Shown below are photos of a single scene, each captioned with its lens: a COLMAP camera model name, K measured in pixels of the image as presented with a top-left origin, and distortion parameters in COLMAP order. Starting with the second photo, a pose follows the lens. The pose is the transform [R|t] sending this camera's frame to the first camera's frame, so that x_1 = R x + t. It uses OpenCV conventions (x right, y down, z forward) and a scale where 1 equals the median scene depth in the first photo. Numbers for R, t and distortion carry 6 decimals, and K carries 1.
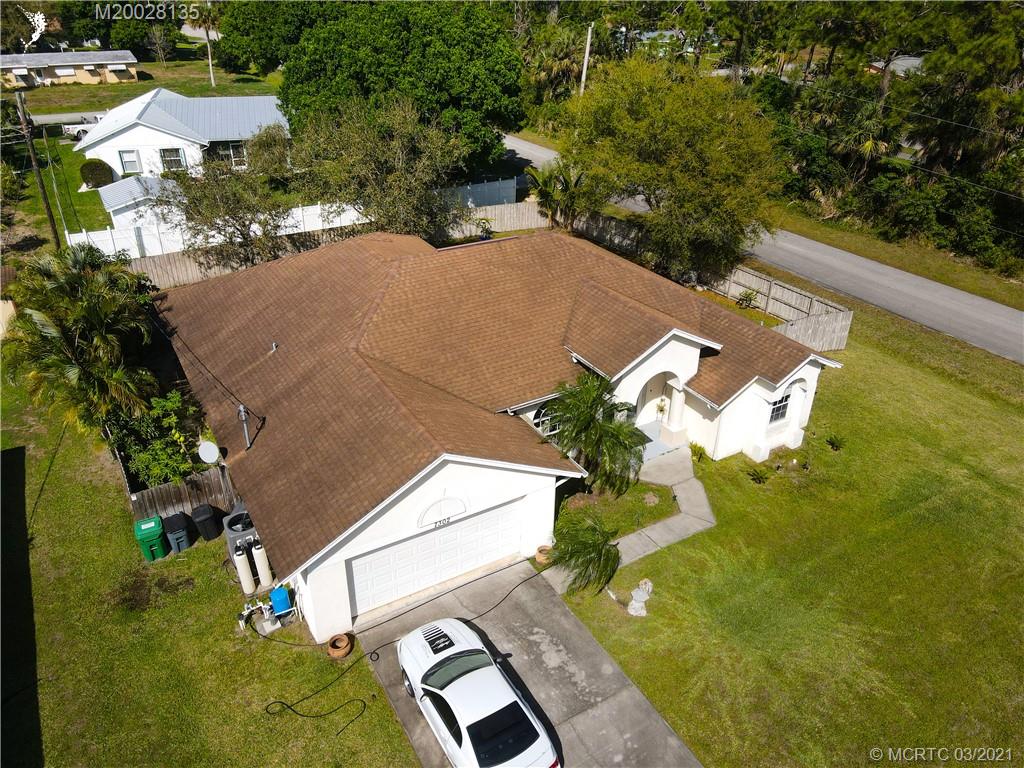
lens RADIAL K [[729.5, 0, 515.6], [0, 729.5, 382.4], [0, 0, 1]] dist [0.004646, -0.009539]
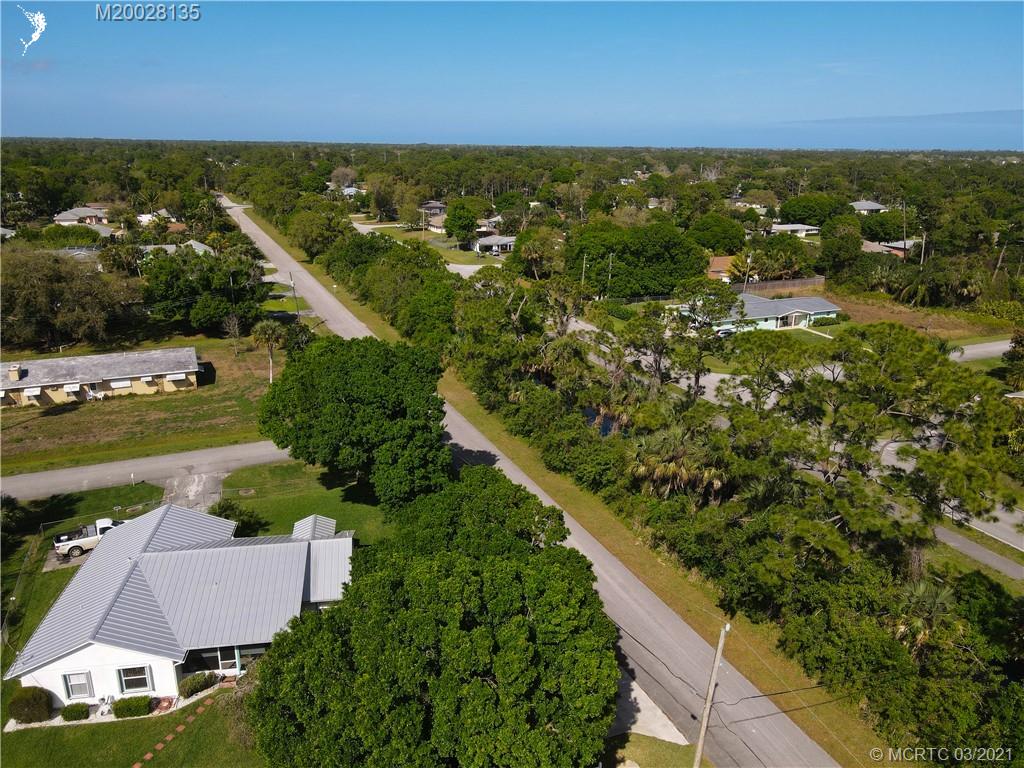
lens RADIAL K [[729.5, 0, 511.9], [0, 729.5, 385.4], [0, 0, 1]] dist [0.004646, -0.009539]
pose [[0.991180, 0.036526, -0.127392, -0.005061], [-0.060778, 0.979503, -0.192040, -0.373323], [0.117766, 0.198088, 0.973084, 0.206061]]
